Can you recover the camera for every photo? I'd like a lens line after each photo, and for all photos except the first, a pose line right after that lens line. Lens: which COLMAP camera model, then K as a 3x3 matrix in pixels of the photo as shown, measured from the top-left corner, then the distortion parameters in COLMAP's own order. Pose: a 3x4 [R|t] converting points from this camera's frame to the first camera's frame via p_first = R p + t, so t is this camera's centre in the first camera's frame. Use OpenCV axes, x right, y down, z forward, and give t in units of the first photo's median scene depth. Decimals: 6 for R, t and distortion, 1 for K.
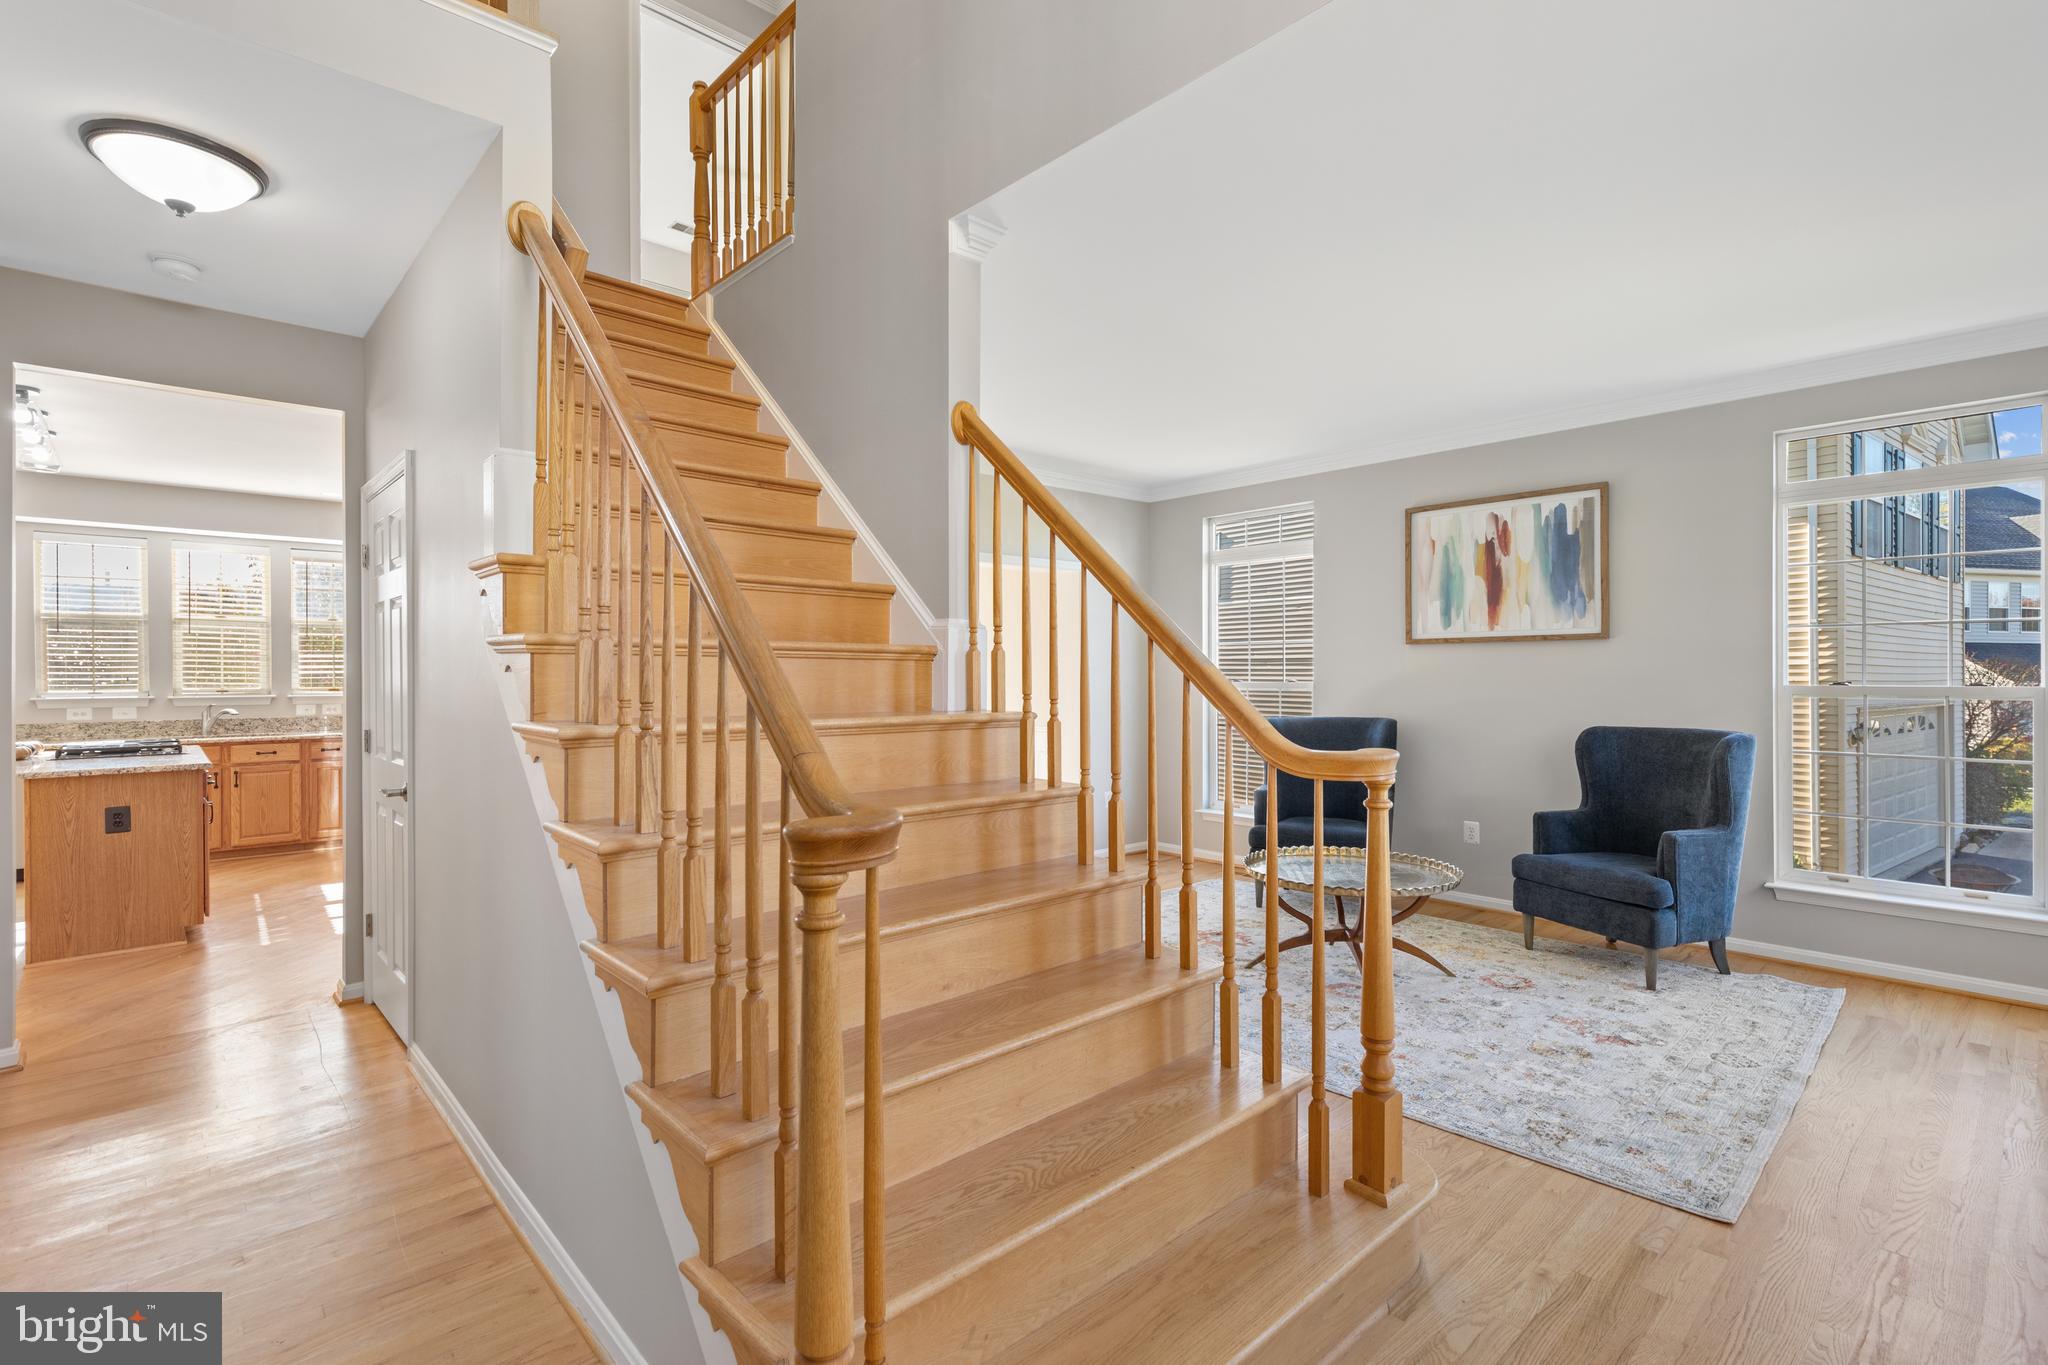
lens RADIAL K [[939.2, 0, 1027.9], [0, 939.2, 672.7], [0, 0, 1]] dist [0.005653, -0.001619]
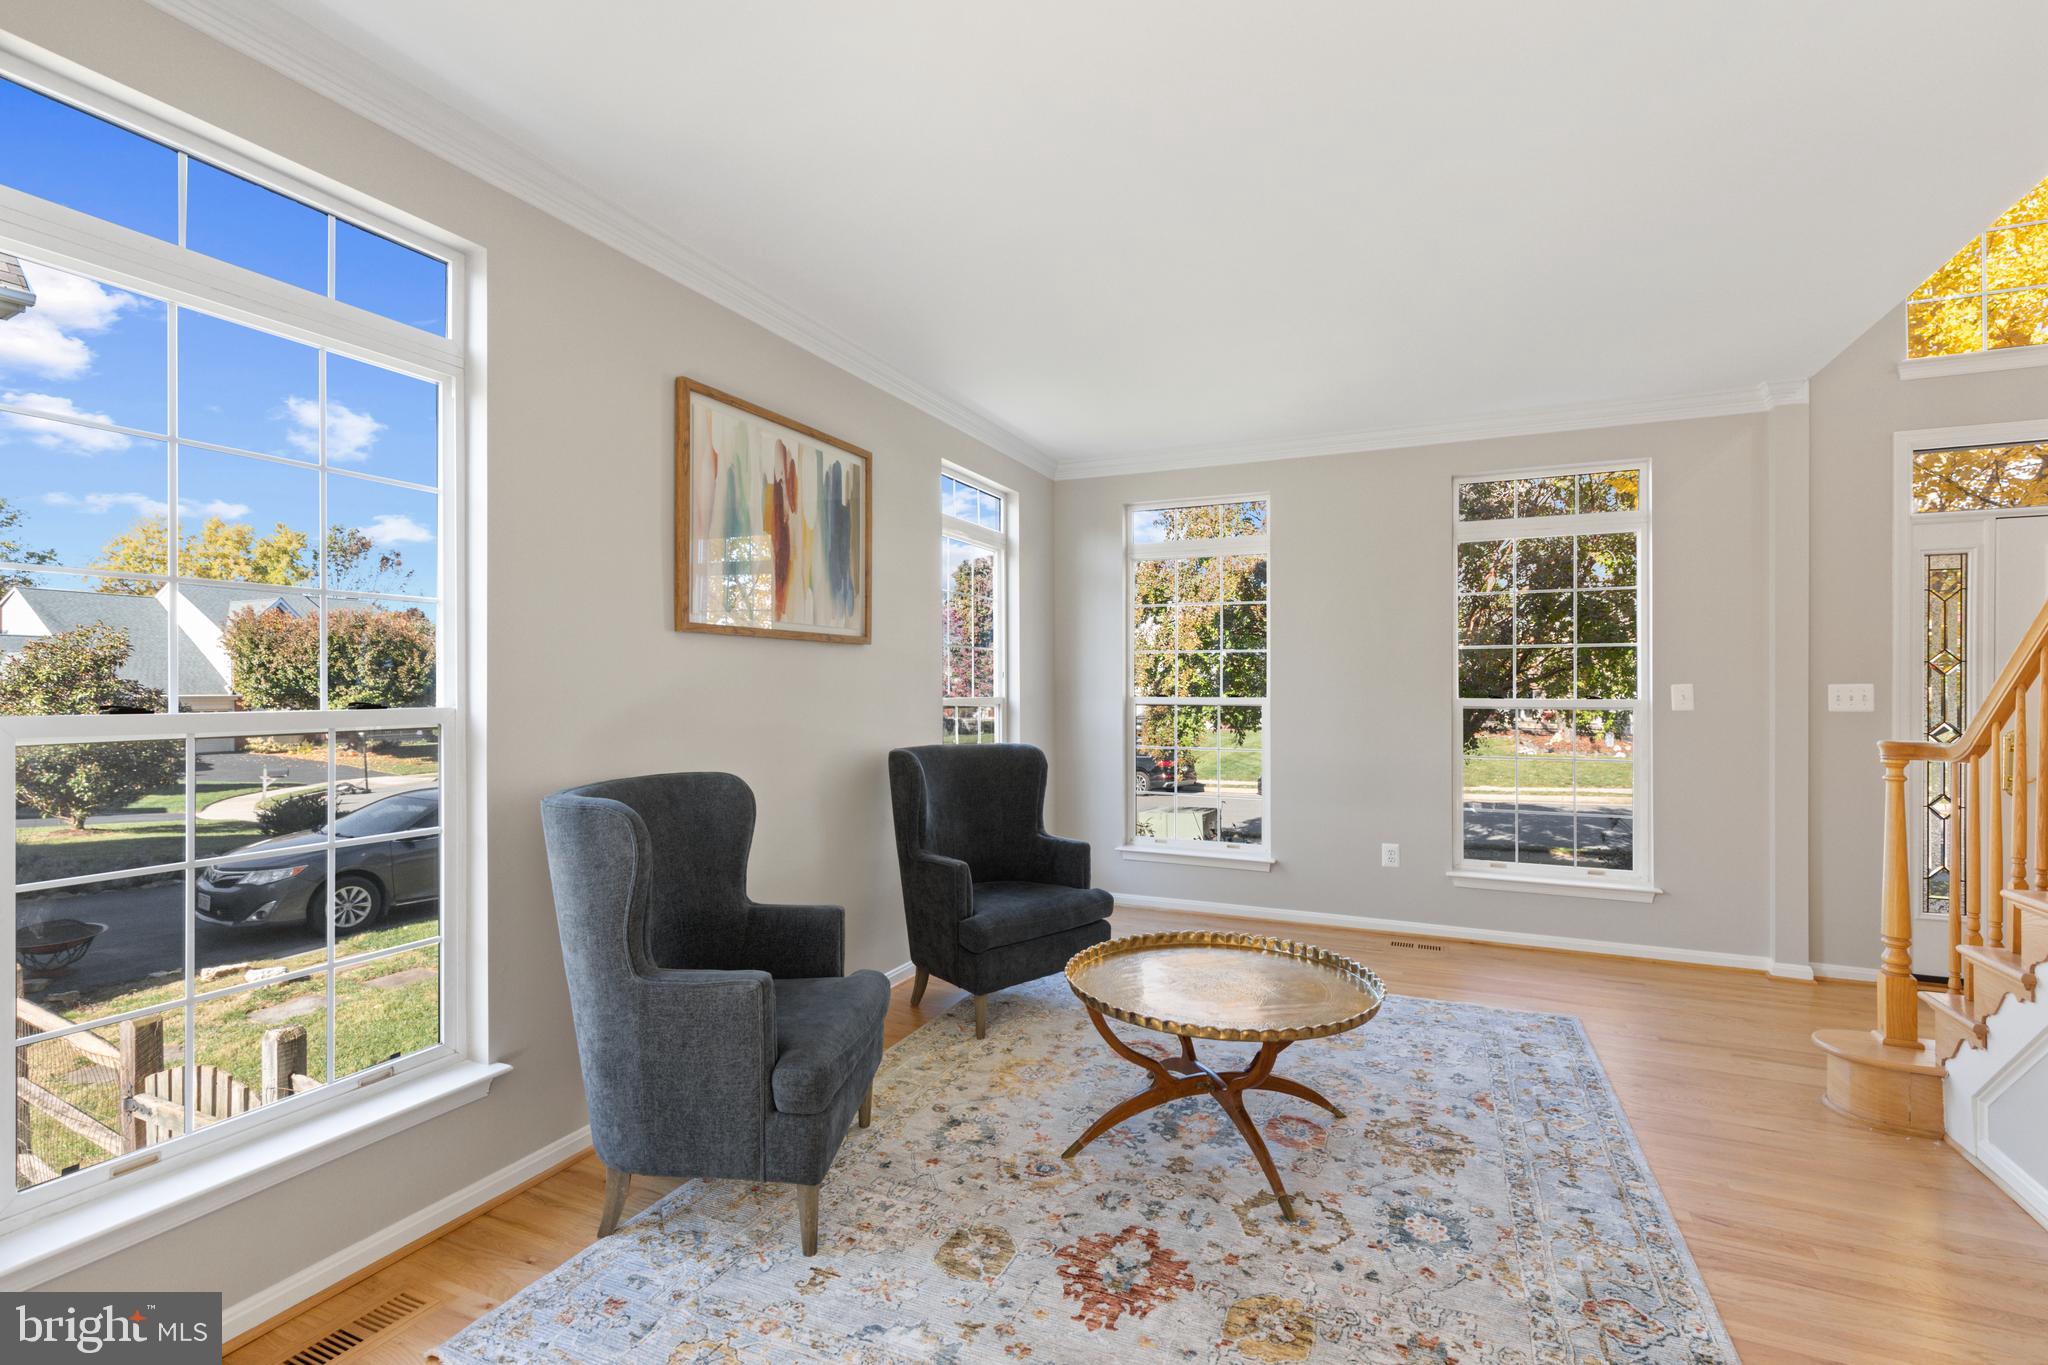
lens RADIAL K [[924.5, 0, 1026.6], [0, 924.5, 686.9], [0, 0, 1]] dist [0.008902, -0.000696]
pose [[-0.388528, 0.003540, 0.921430, -0.170885], [0.003913, 0.999990, -0.002191, 0.002979], [-0.921429, 0.002754, -0.388538, 1.127656]]
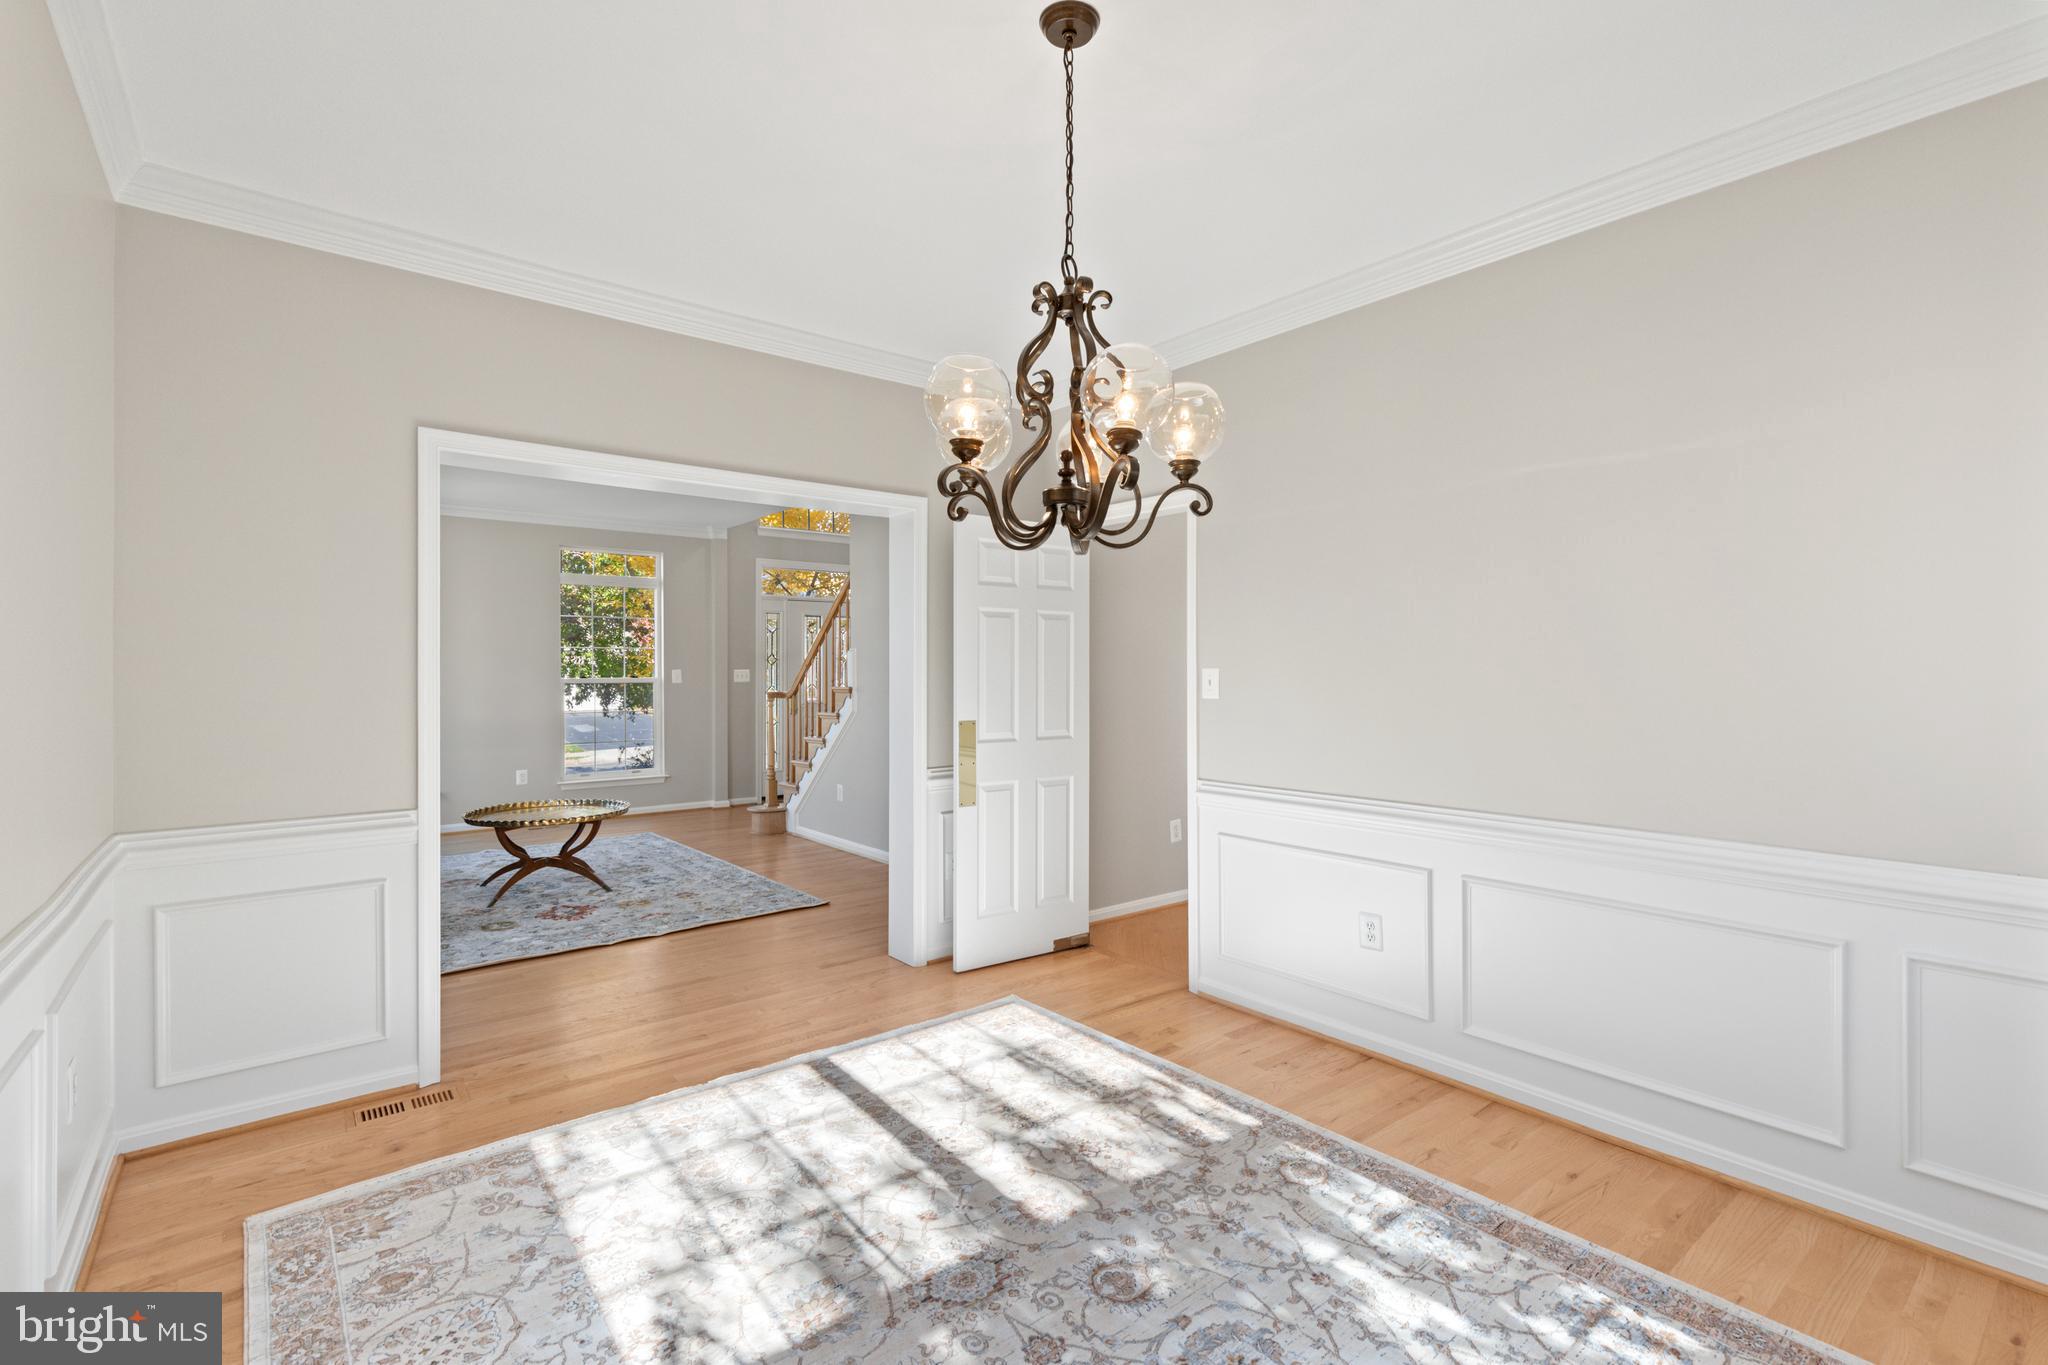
lens RADIAL K [[926.2, 0, 1030.9], [0, 926.2, 683.1], [0, 0, 1]] dist [0.003447, 0.000505]
pose [[-0.997935, 0.003156, 0.064153, -0.357840], [0.004171, 0.999868, 0.015694, 0.001697], [-0.064095, 0.015929, -0.997817, 1.844372]]
